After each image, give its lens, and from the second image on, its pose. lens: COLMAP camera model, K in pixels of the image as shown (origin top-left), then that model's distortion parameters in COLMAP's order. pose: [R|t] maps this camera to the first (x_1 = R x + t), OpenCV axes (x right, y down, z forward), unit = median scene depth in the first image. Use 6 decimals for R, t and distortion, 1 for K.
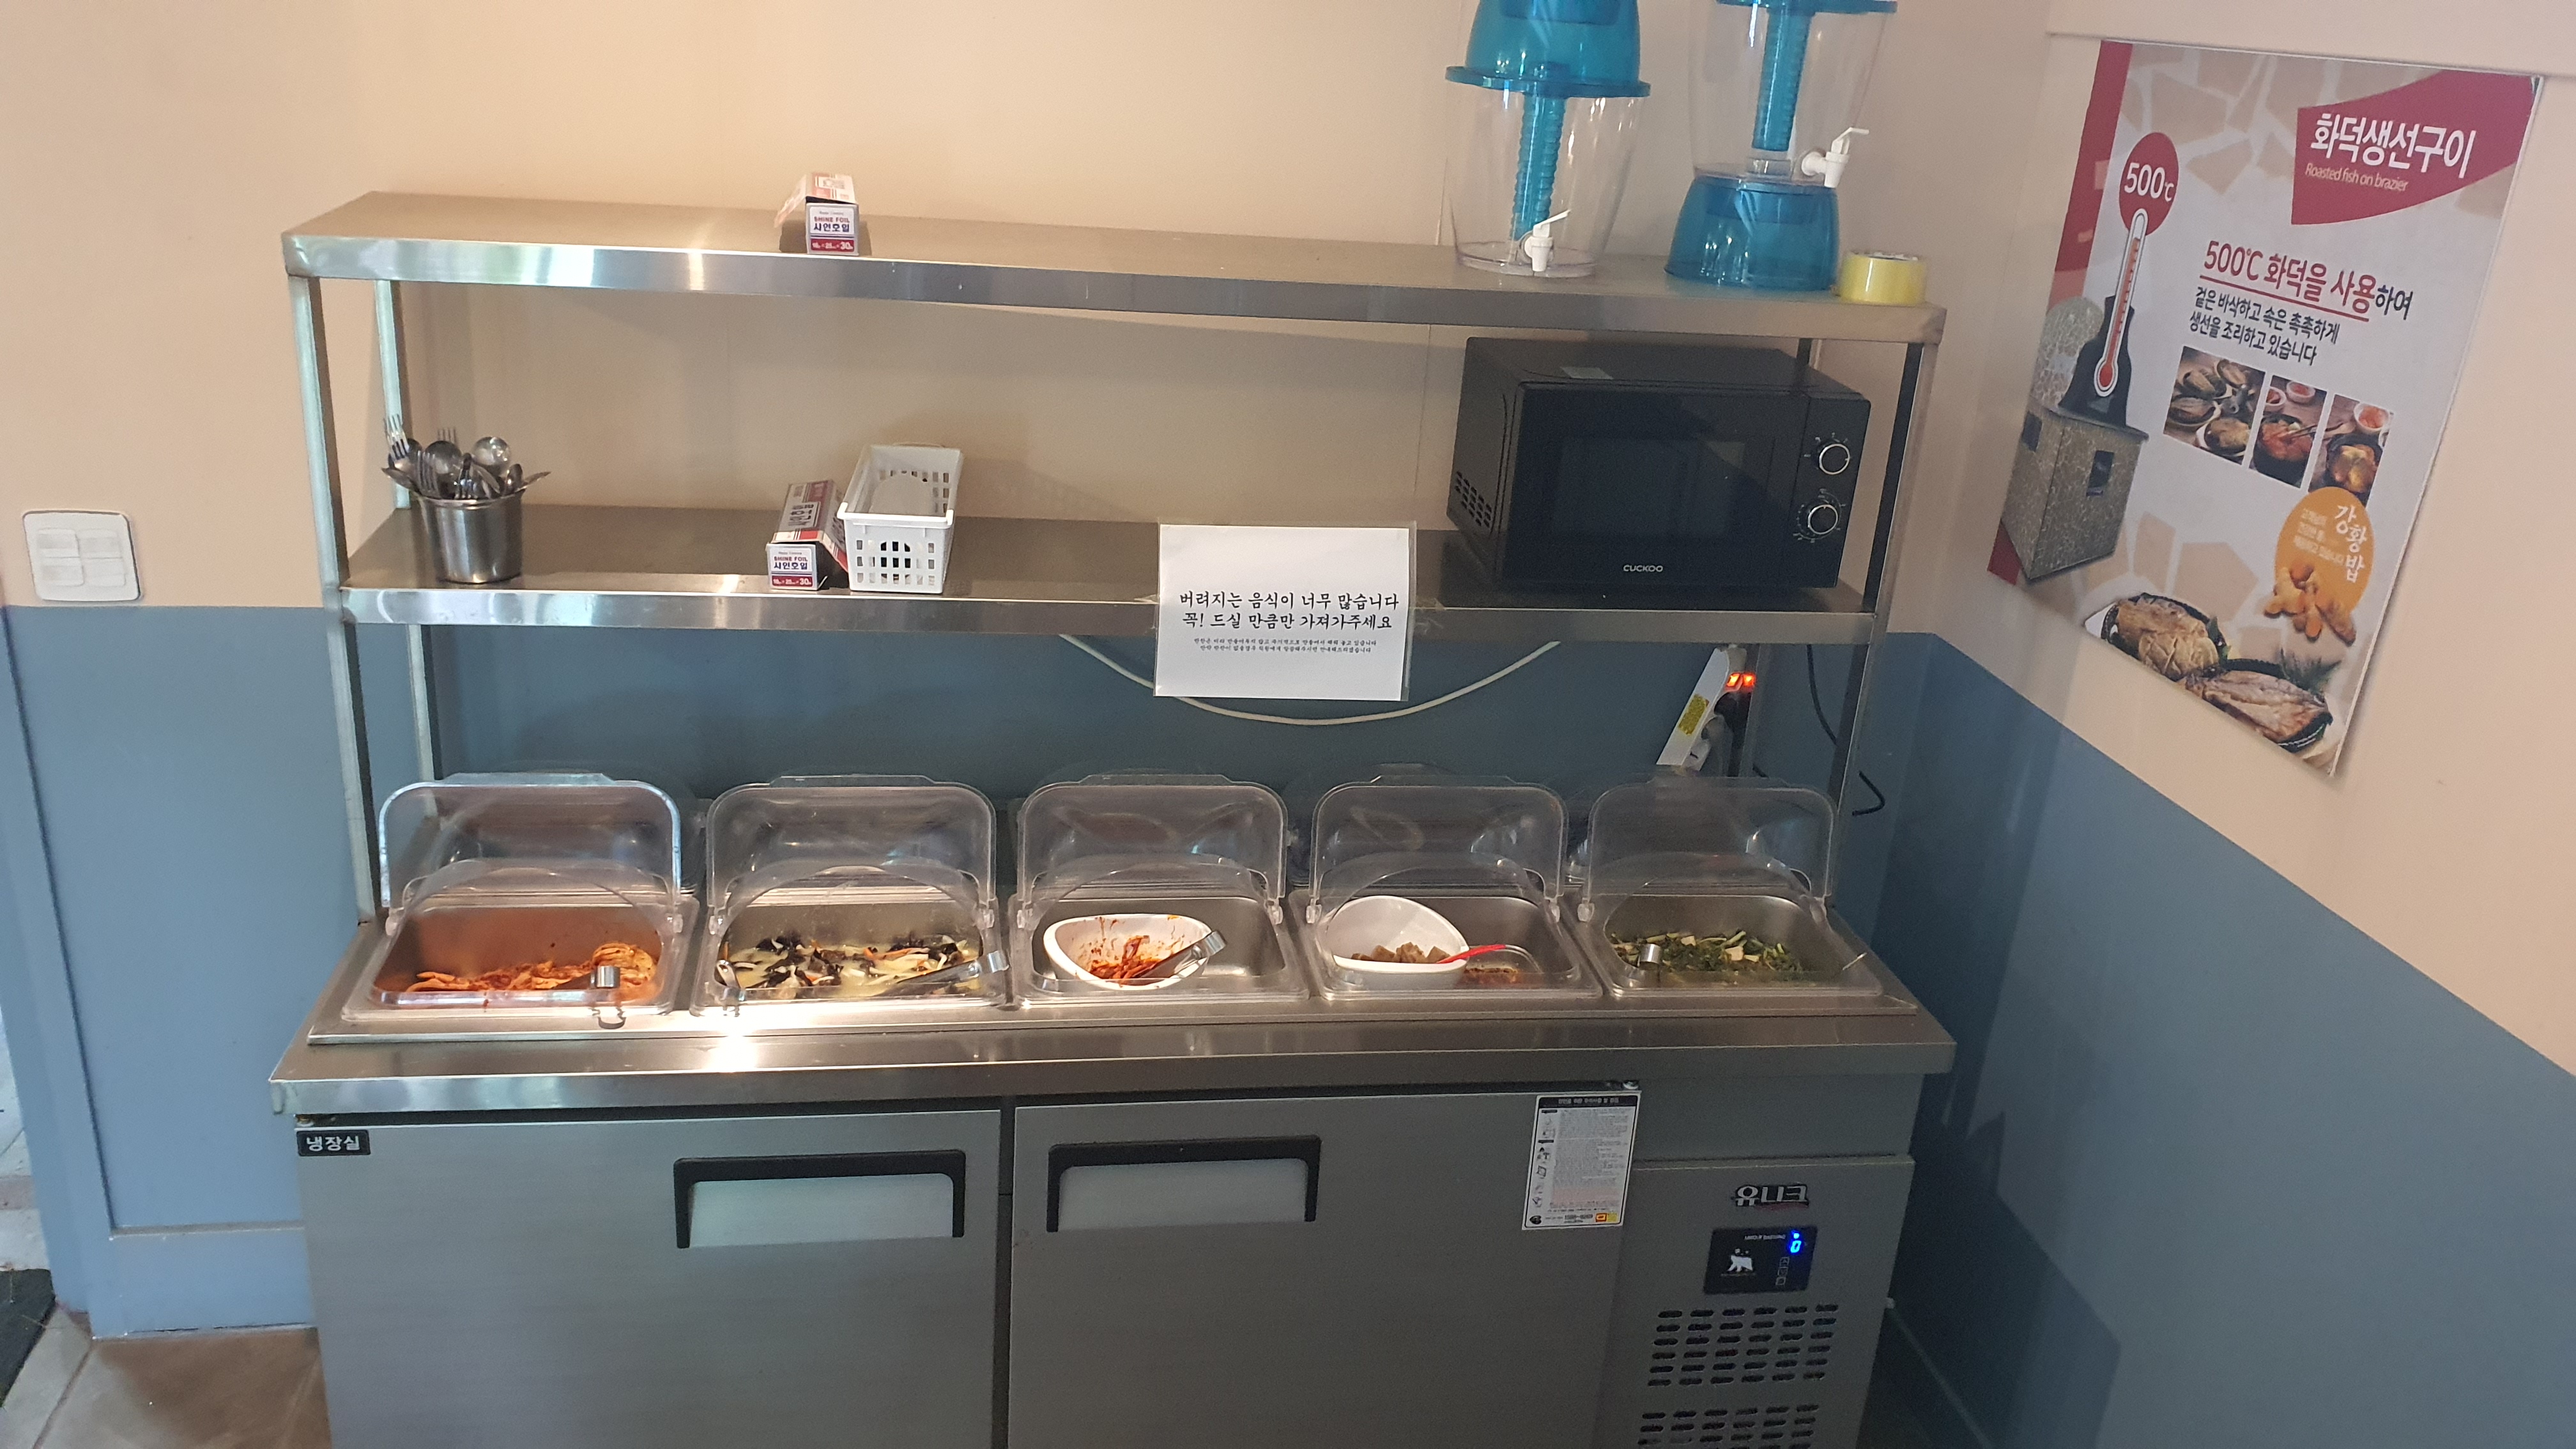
lens RADIAL K [[2054.8, 0, 1286.8], [0, 2054.8, 727.7], [0, 0, 1]] dist [0.108168, -0.030161]
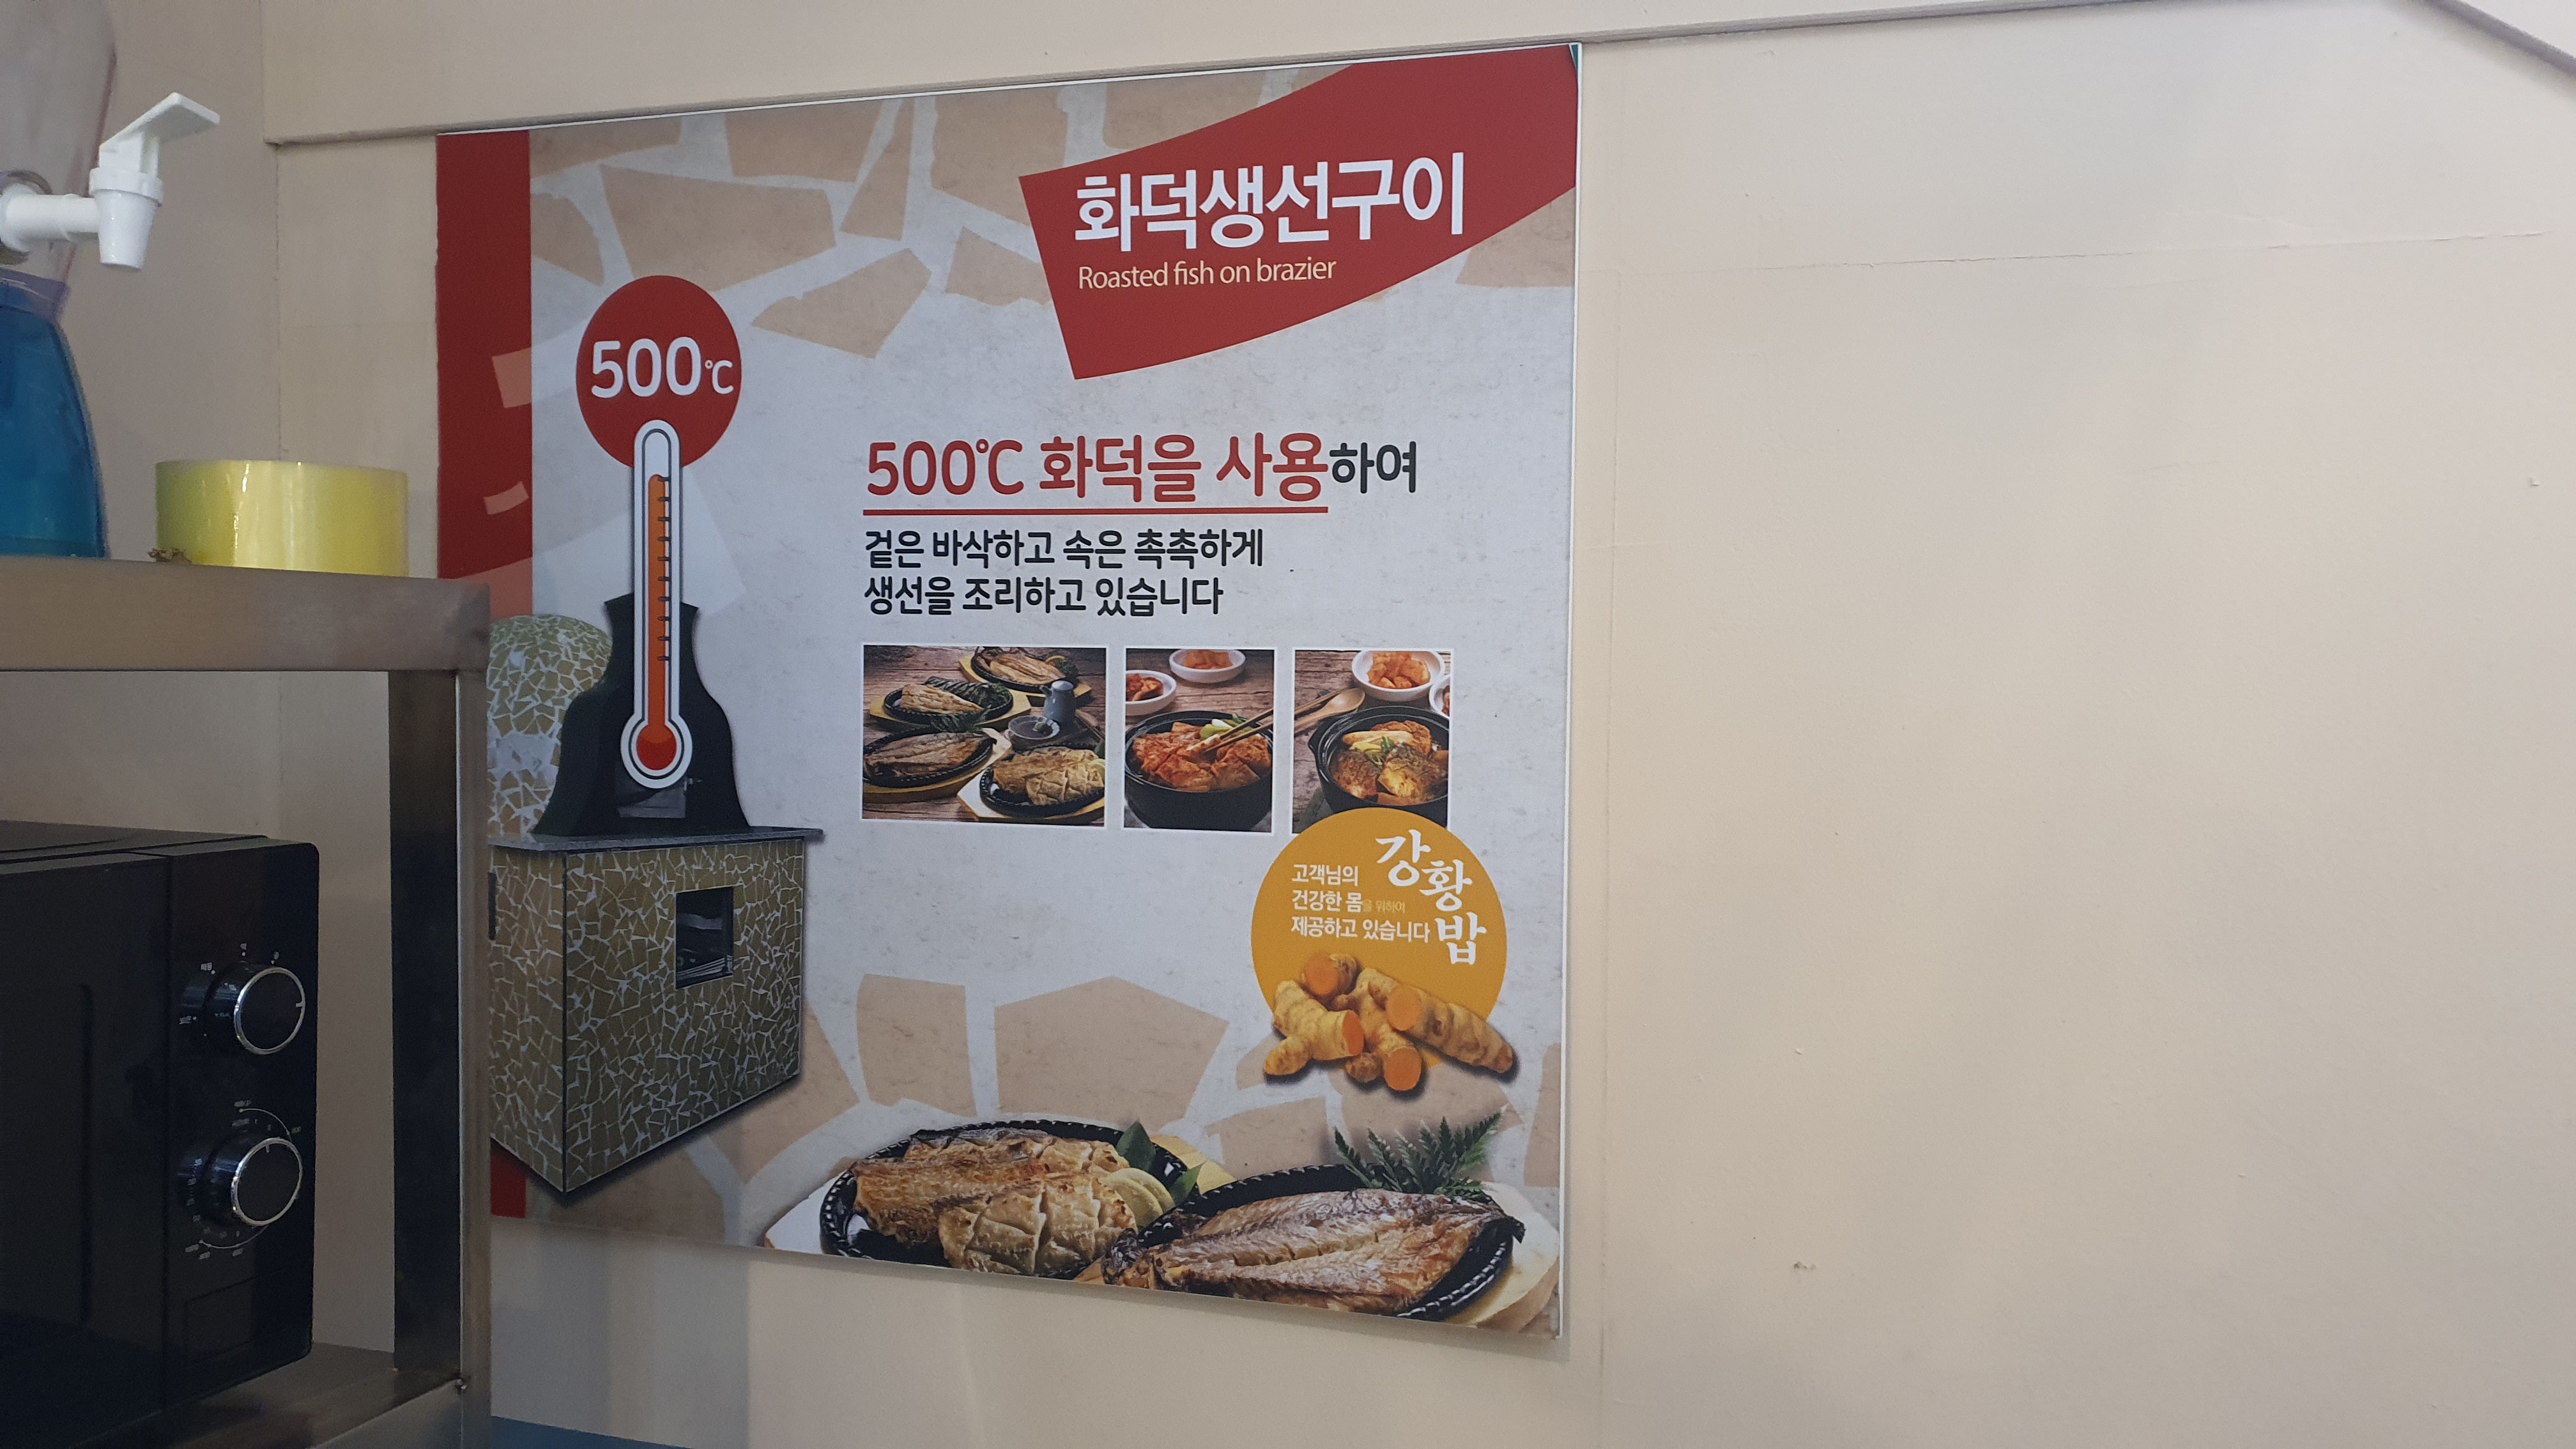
lens RADIAL K [[2054.8, 0, 1296.3], [0, 2054.8, 711.8], [0, 0, 1]] dist [0.108168, -0.030161]
pose [[0.459339, -0.092240, 0.883459, 0.028352], [0.338264, 0.937817, -0.077959, -0.097296], [-0.821332, 0.334652, 0.461977, 0.727410]]
